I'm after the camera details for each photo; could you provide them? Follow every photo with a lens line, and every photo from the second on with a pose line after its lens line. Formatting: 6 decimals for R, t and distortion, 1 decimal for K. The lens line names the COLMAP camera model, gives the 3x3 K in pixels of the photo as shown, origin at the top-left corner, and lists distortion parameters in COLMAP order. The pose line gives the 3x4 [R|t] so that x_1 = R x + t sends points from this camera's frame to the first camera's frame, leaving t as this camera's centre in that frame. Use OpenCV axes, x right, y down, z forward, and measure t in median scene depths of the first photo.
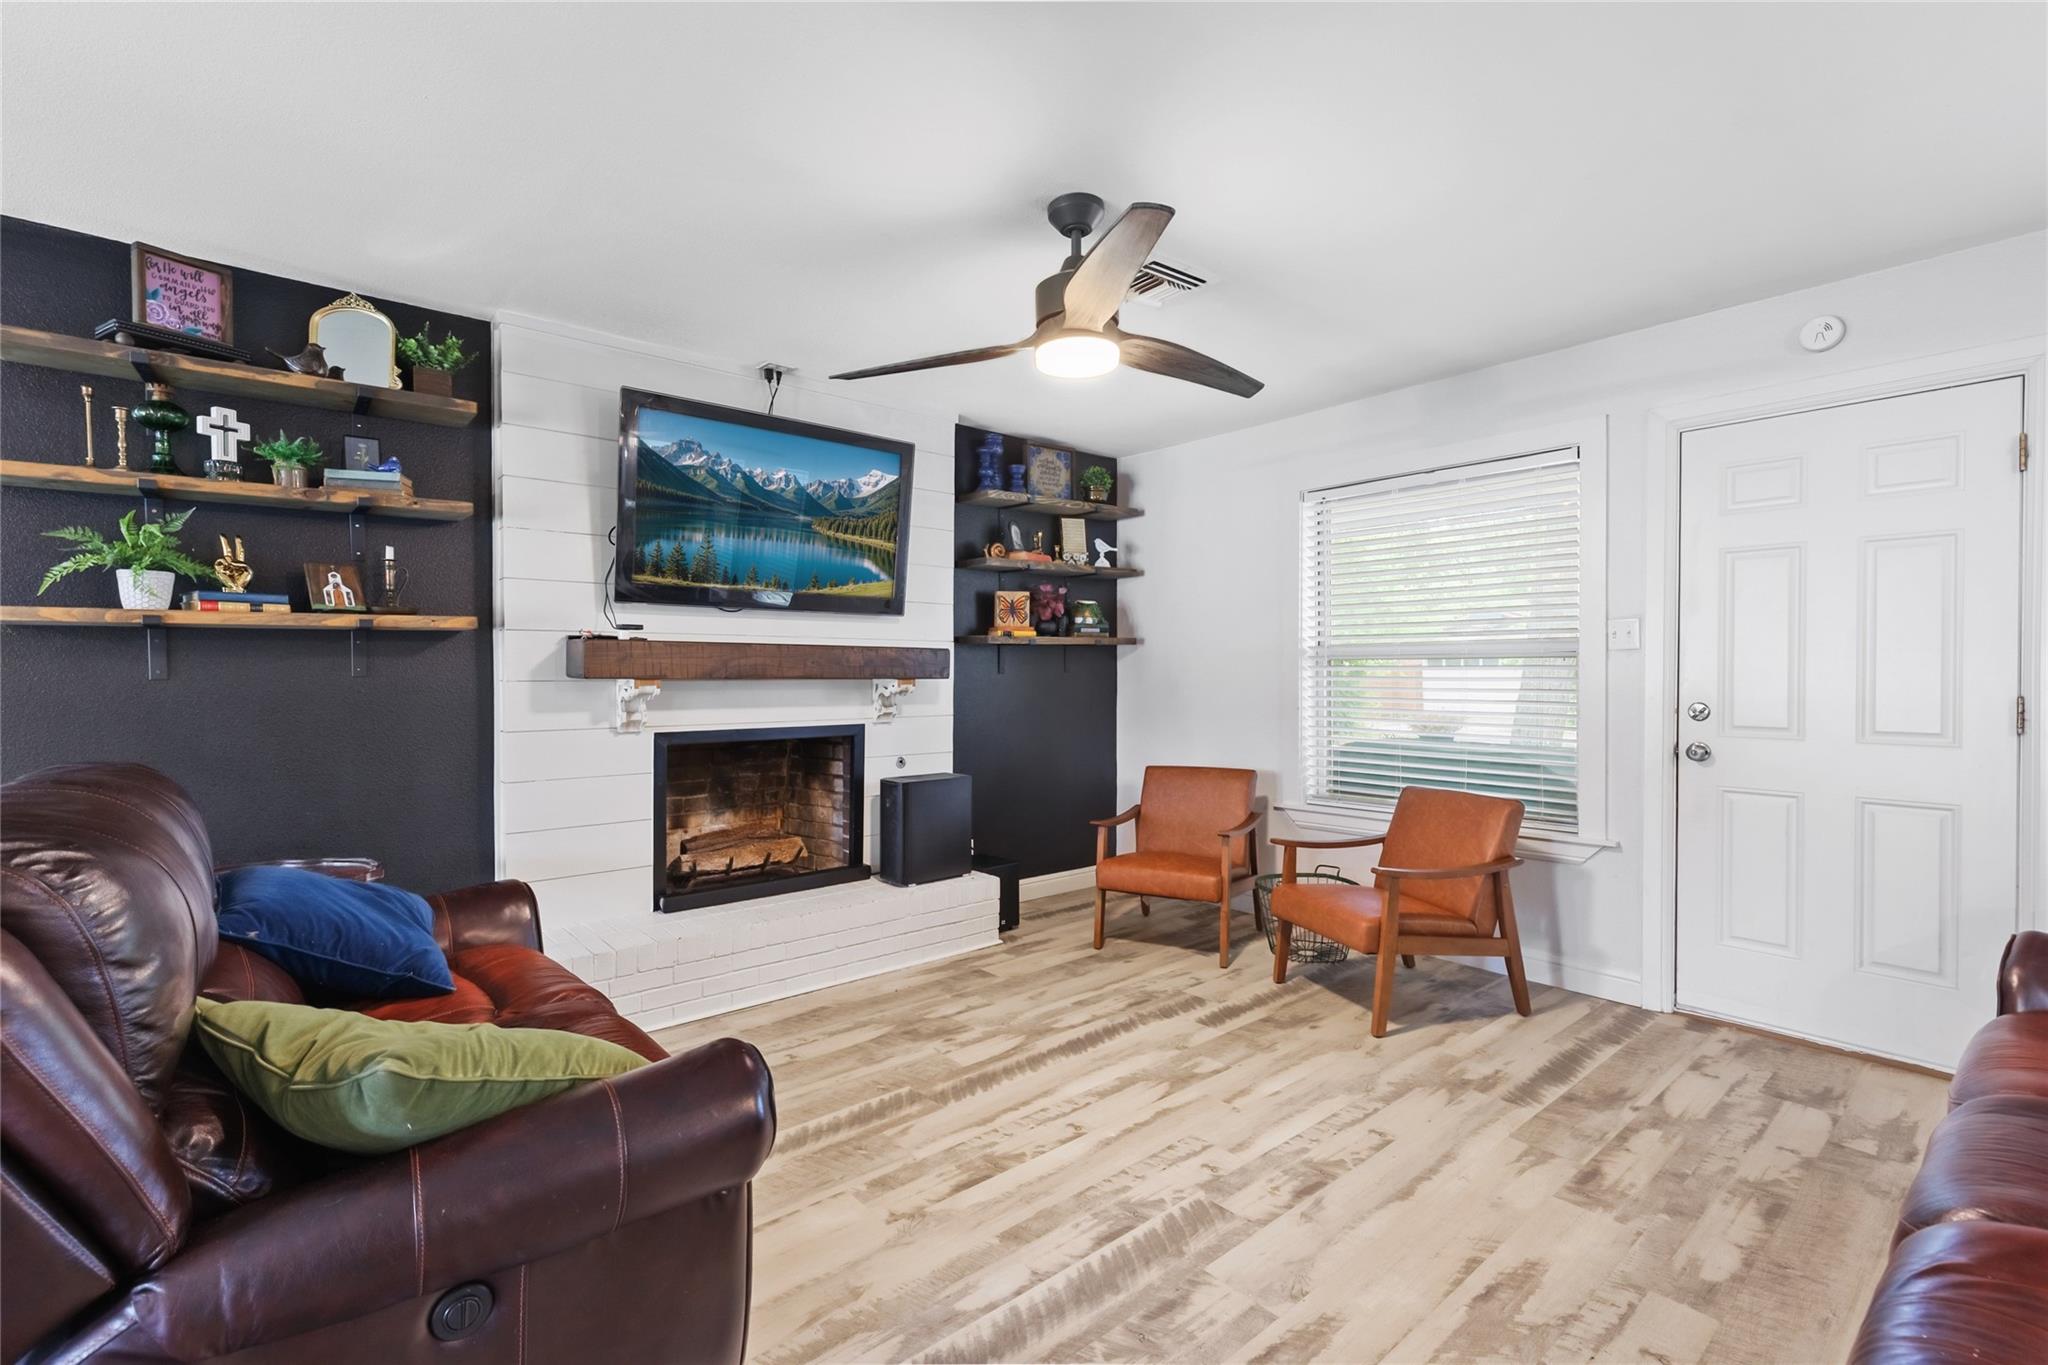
lens RADIAL K [[919.8, 0, 1003.4], [0, 919.8, 671.3], [0, 0, 1]] dist [0.009337, -0.002844]
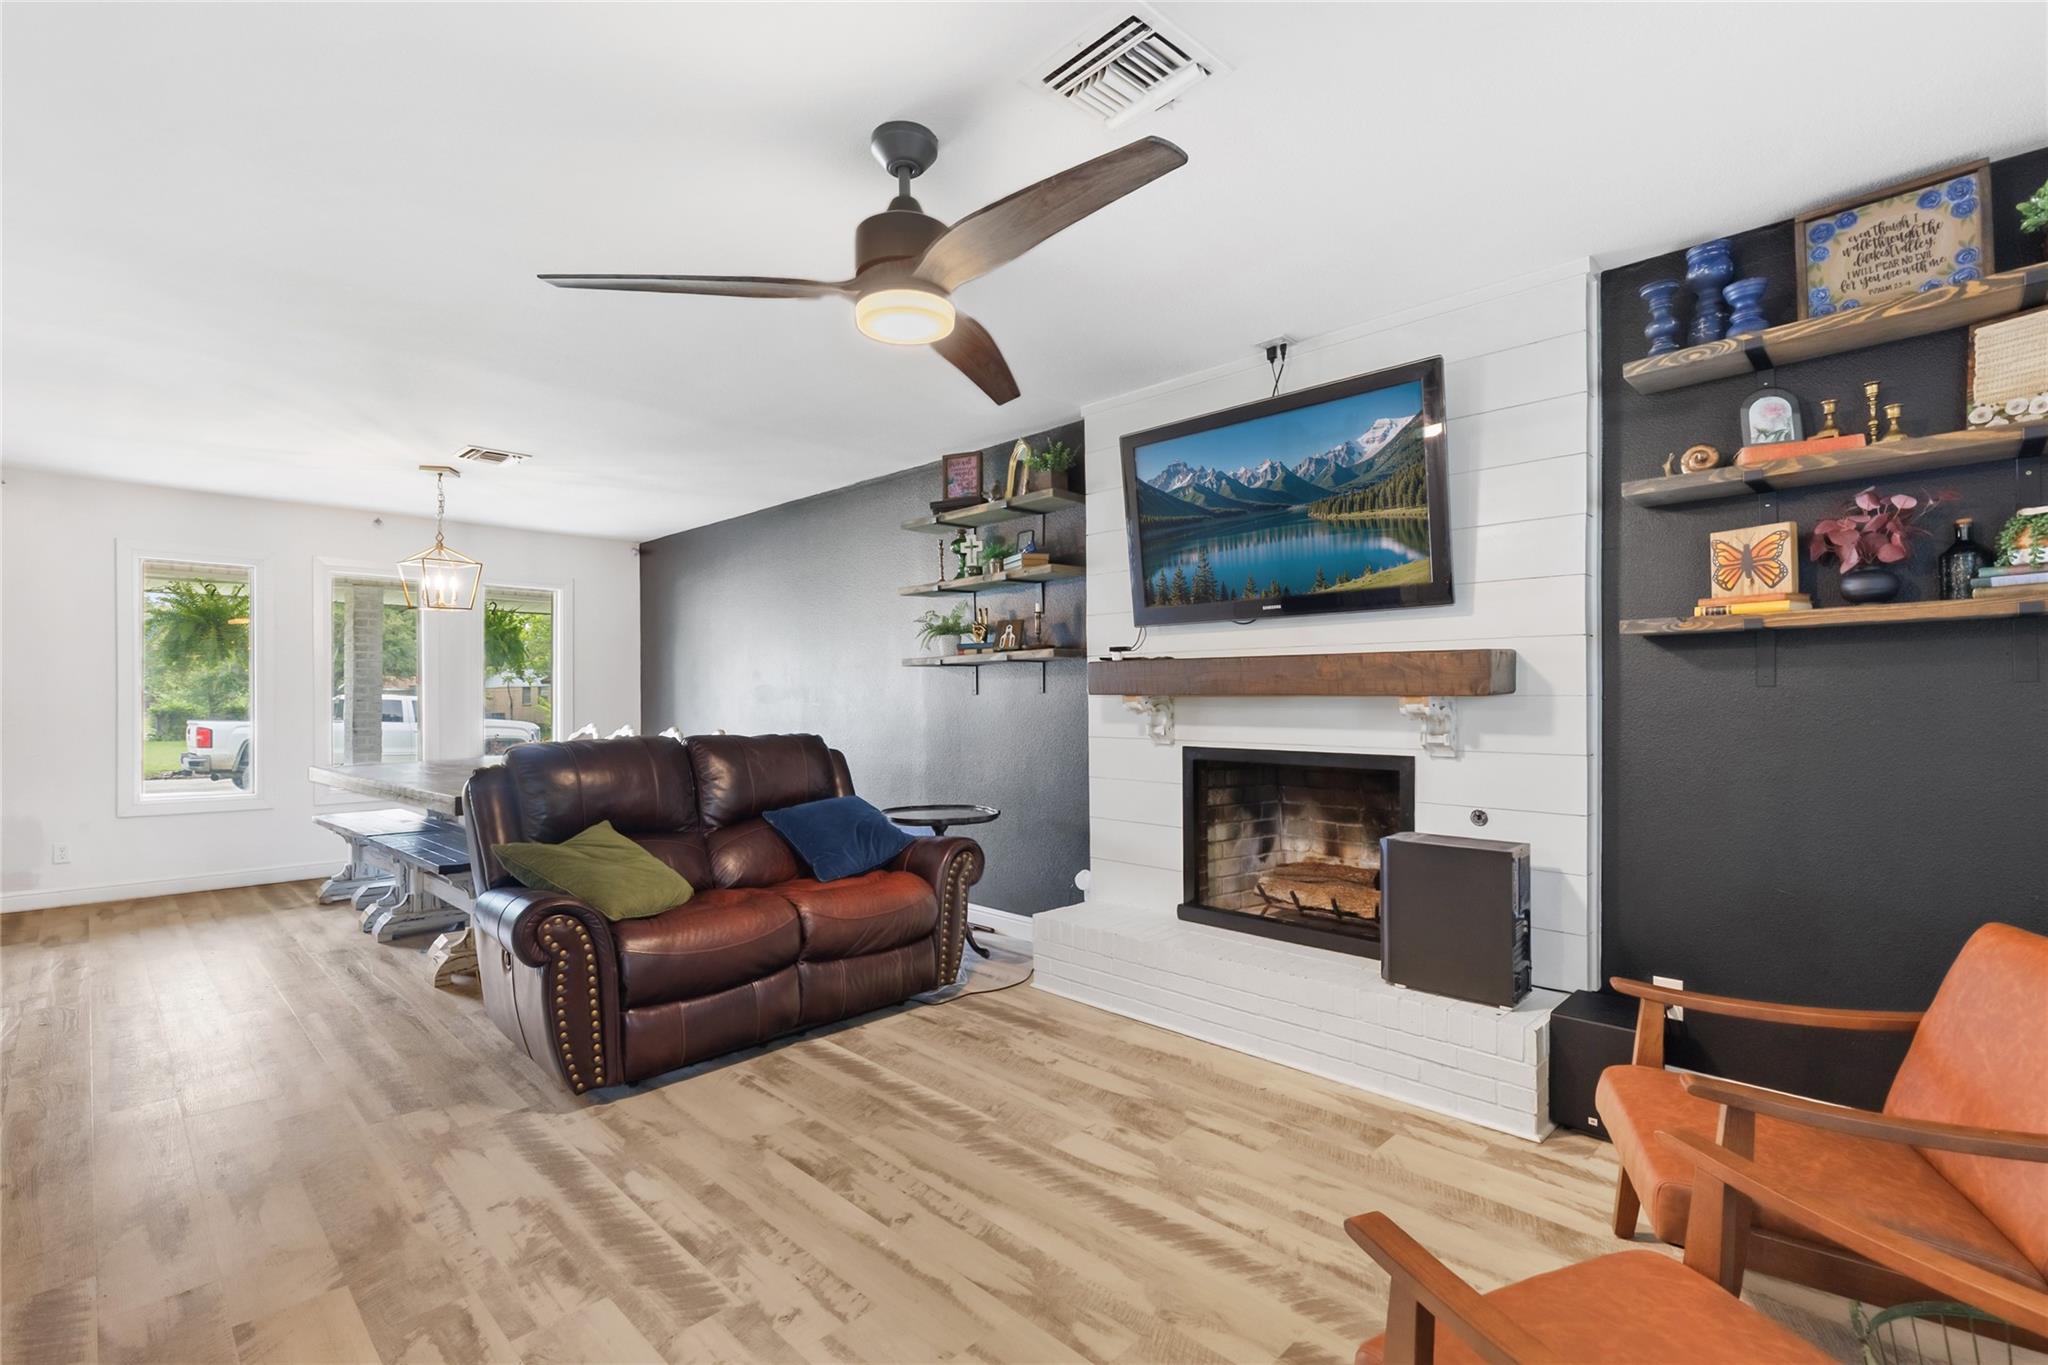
lens RADIAL K [[919.8, 0, 1014.5], [0, 919.8, 694.5], [0, 0, 1]] dist [0.009337, -0.002844]
pose [[0.085642, -0.000199, -0.996326, 0.681405], [0.008860, 0.999961, 0.000561, 0.004186], [0.996287, -0.008876, 0.085641, 0.746048]]
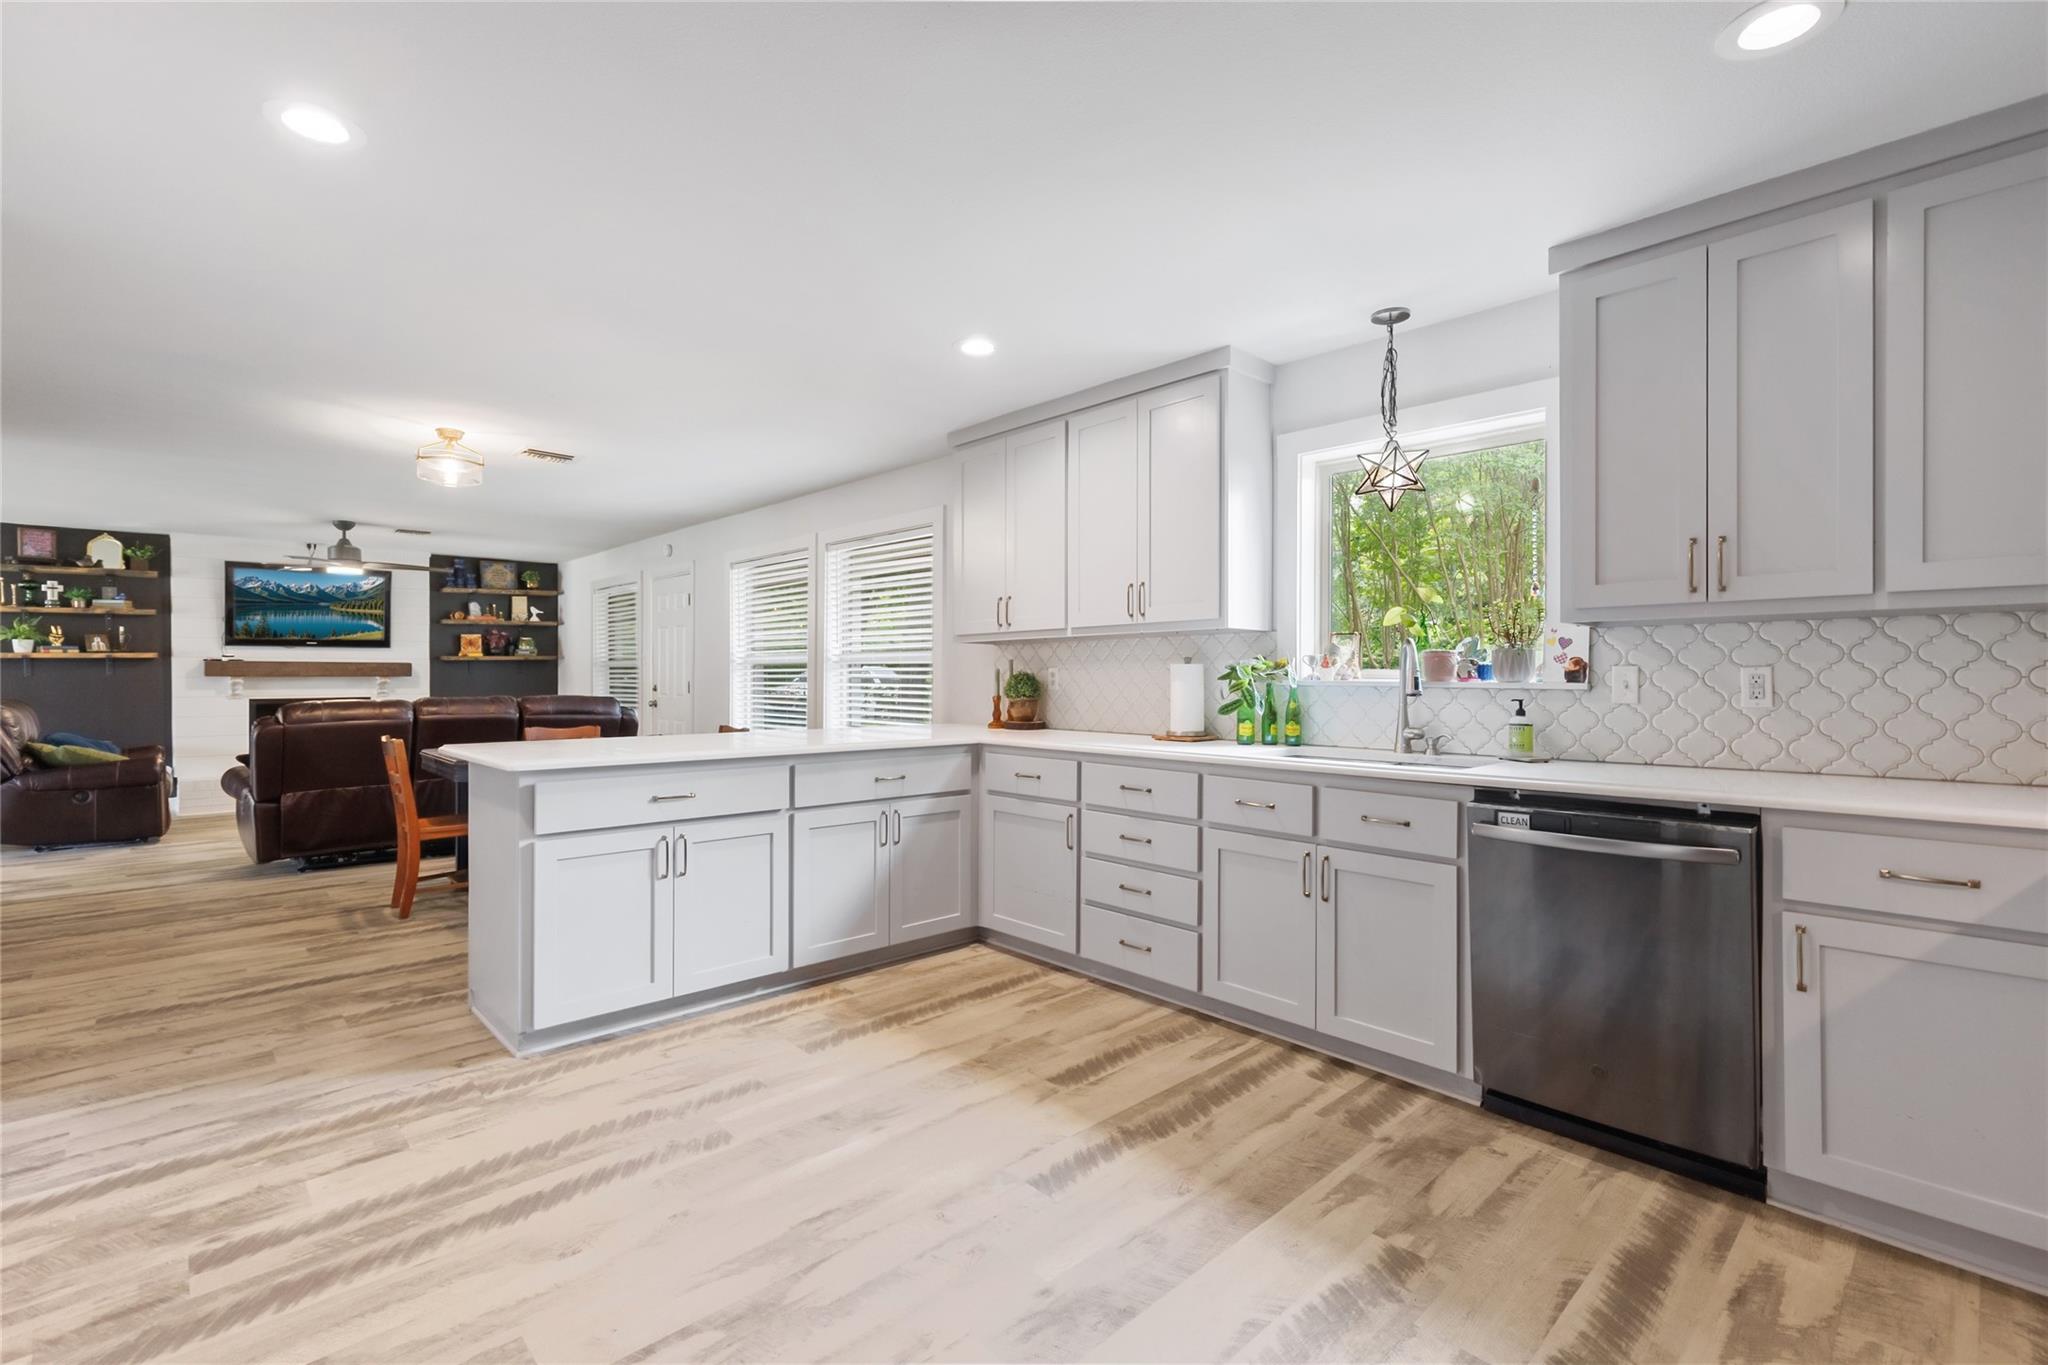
lens RADIAL K [[919.8, 0, 1015.2], [0, 919.8, 679.3], [0, 0, 1]] dist [0.009337, -0.002844]
pose [[0.998635, -0.003088, 0.052134, 1.560626], [0.002753, 0.999975, 0.006503, 0.005359], [-0.052153, -0.006351, 0.998619, -1.588632]]
